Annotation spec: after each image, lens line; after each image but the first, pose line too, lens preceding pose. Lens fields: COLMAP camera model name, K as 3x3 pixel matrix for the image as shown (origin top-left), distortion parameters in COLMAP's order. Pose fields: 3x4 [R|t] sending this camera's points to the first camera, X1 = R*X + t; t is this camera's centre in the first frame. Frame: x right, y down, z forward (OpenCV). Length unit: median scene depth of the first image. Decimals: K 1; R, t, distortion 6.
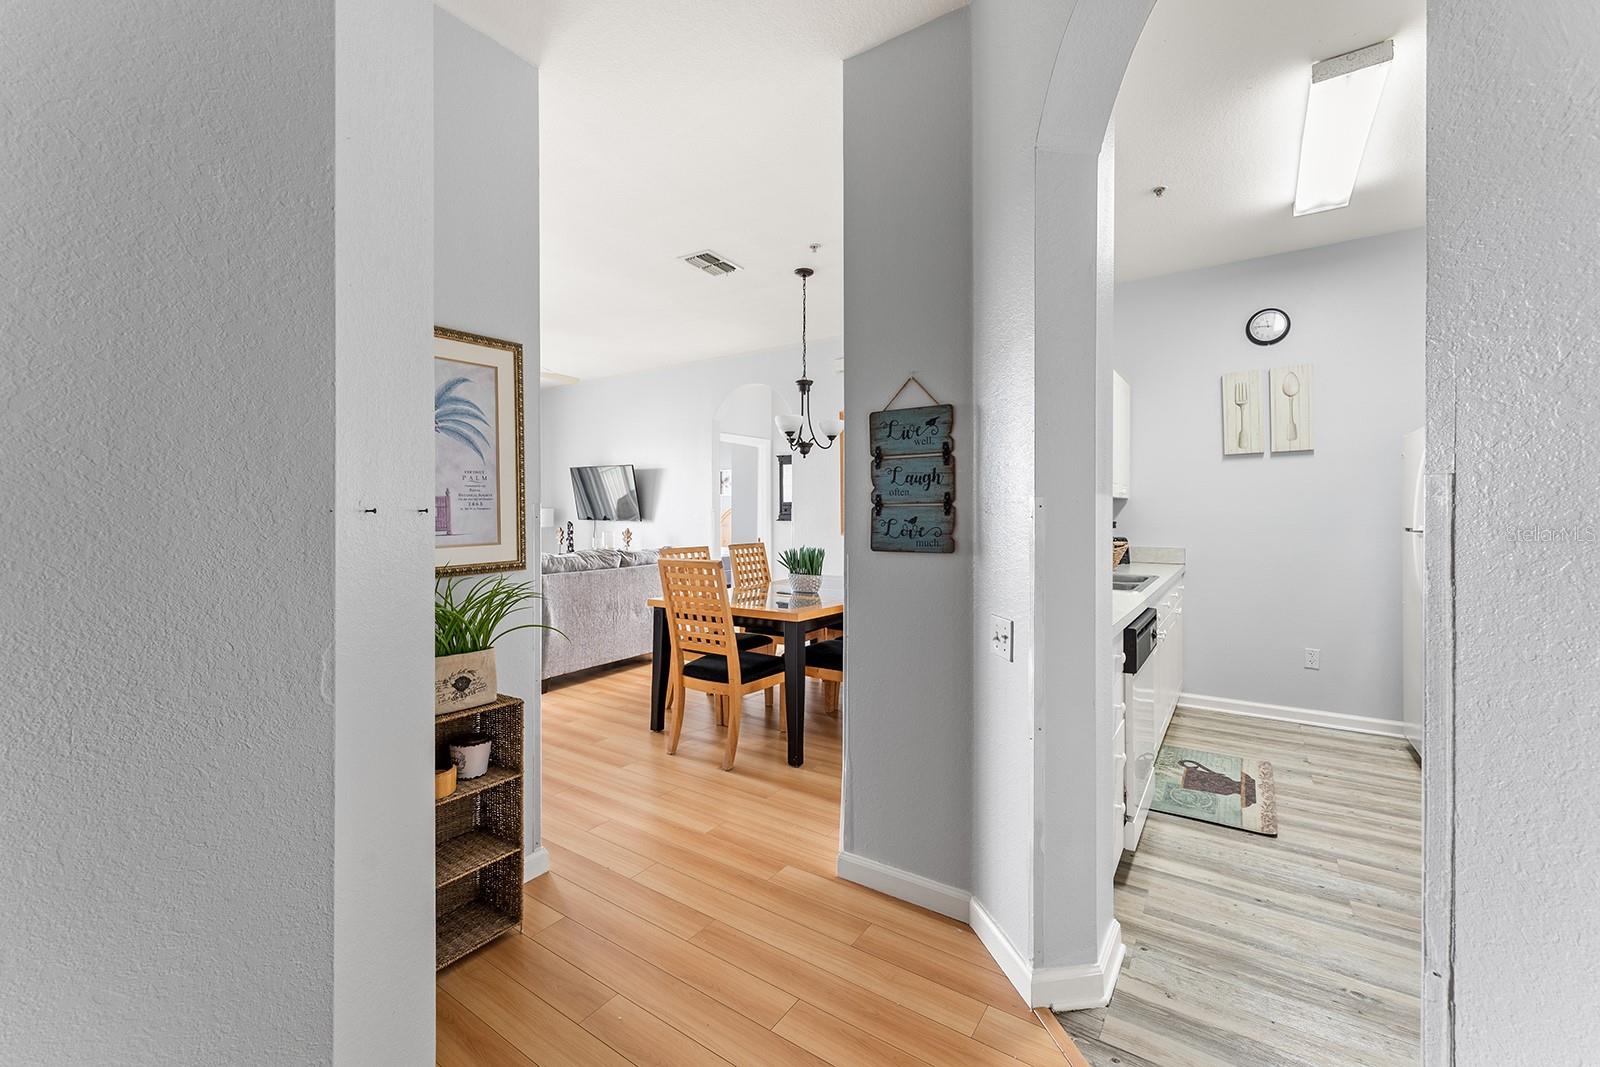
lens RADIAL K [[661.3, 0, 797.6], [0, 661.3, 511.4], [0, 0, 1]] dist [0.000410, 0.000063]
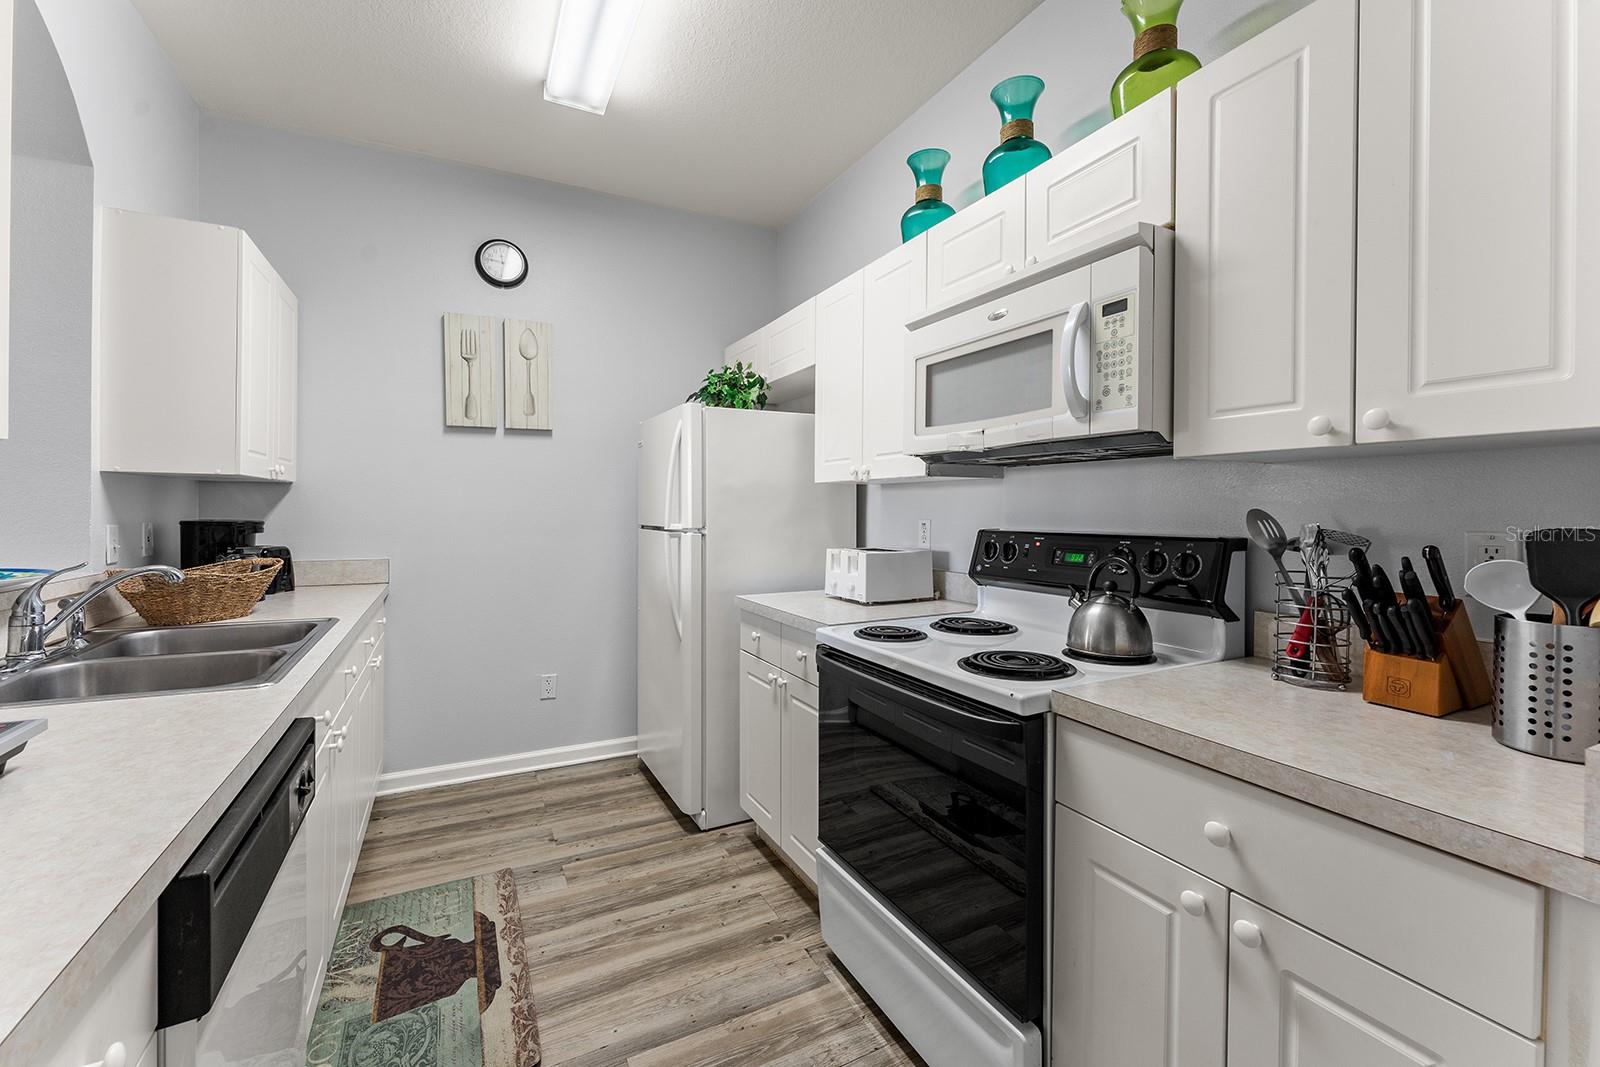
lens RADIAL K [[640.8, 0, 808.1], [0, 640.8, 510.1], [0, 0, 1]] dist [0.000902, -0.000161]
pose [[0.452830, 0.000634, 0.891597, 0.261827], [-0.007506, 0.999967, 0.003102, 0.000132], [-0.891565, -0.008097, 0.452820, 0.430492]]
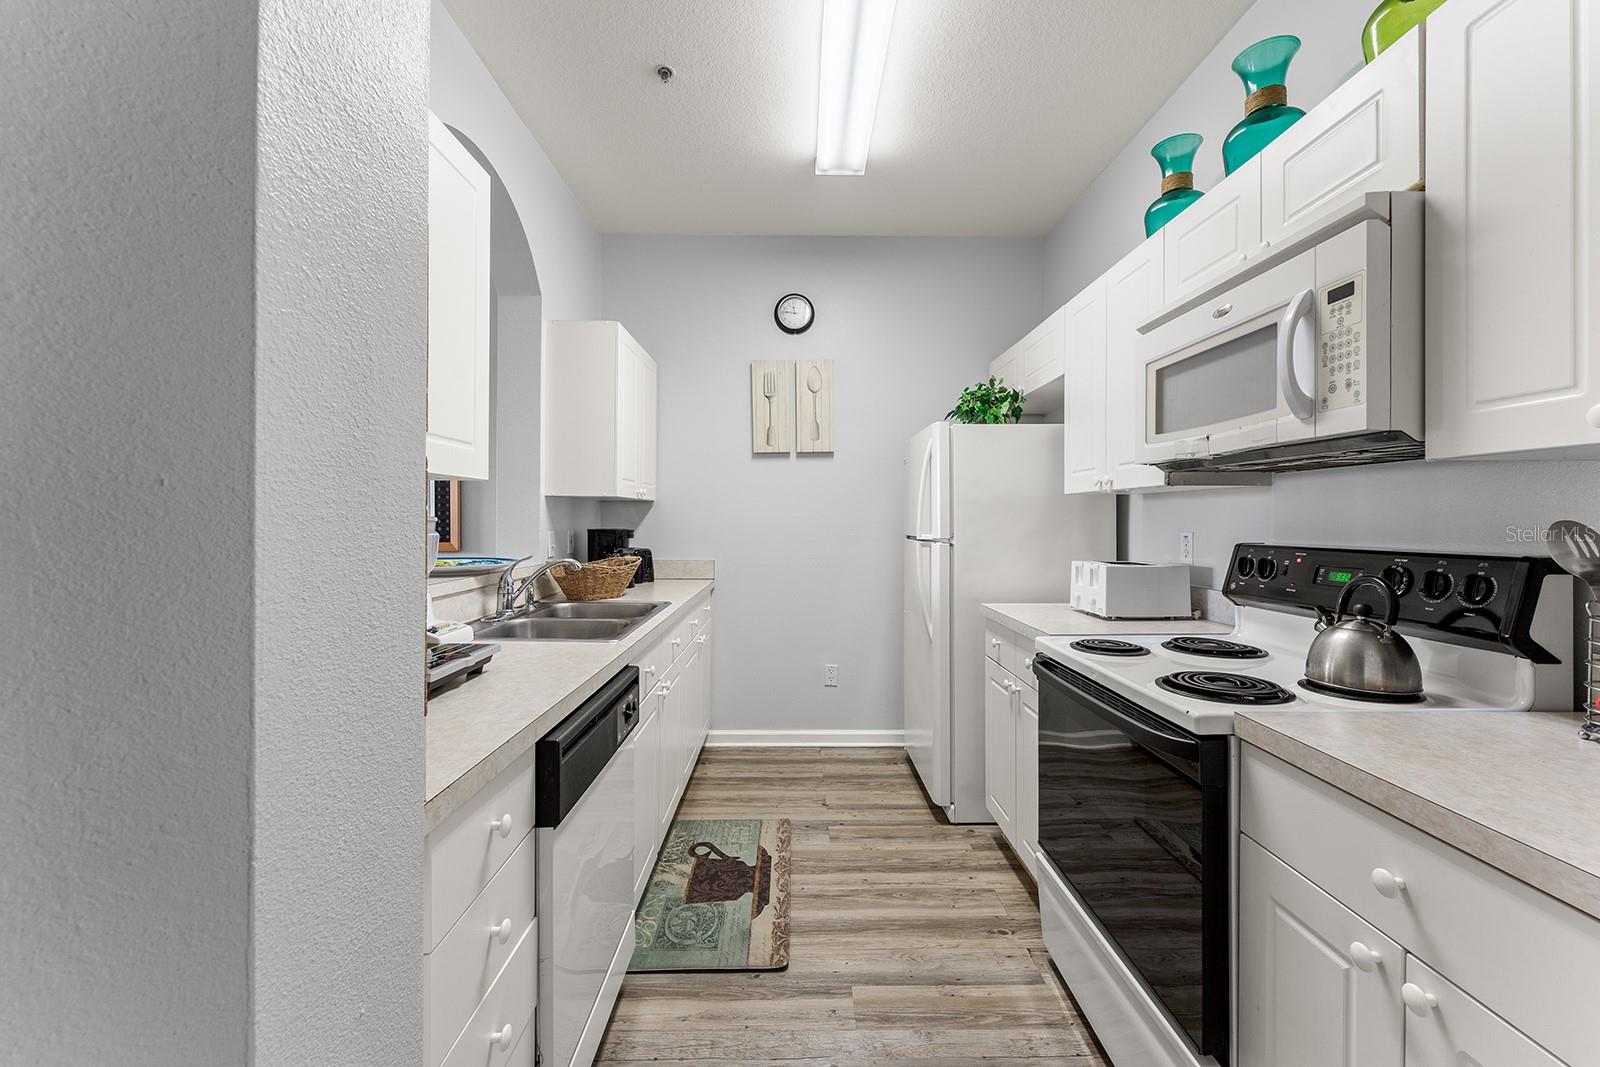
lens RADIAL K [[647.5, 0, 826.5], [0, 647.5, 517.2], [0, 0, 1]] dist [0.001467, -0.000013]
pose [[0.798370, 0.004547, 0.602149, 0.263915], [-0.005405, 0.999985, -0.000385, -0.000906], [-0.602142, -0.002947, 0.798383, 0.328204]]
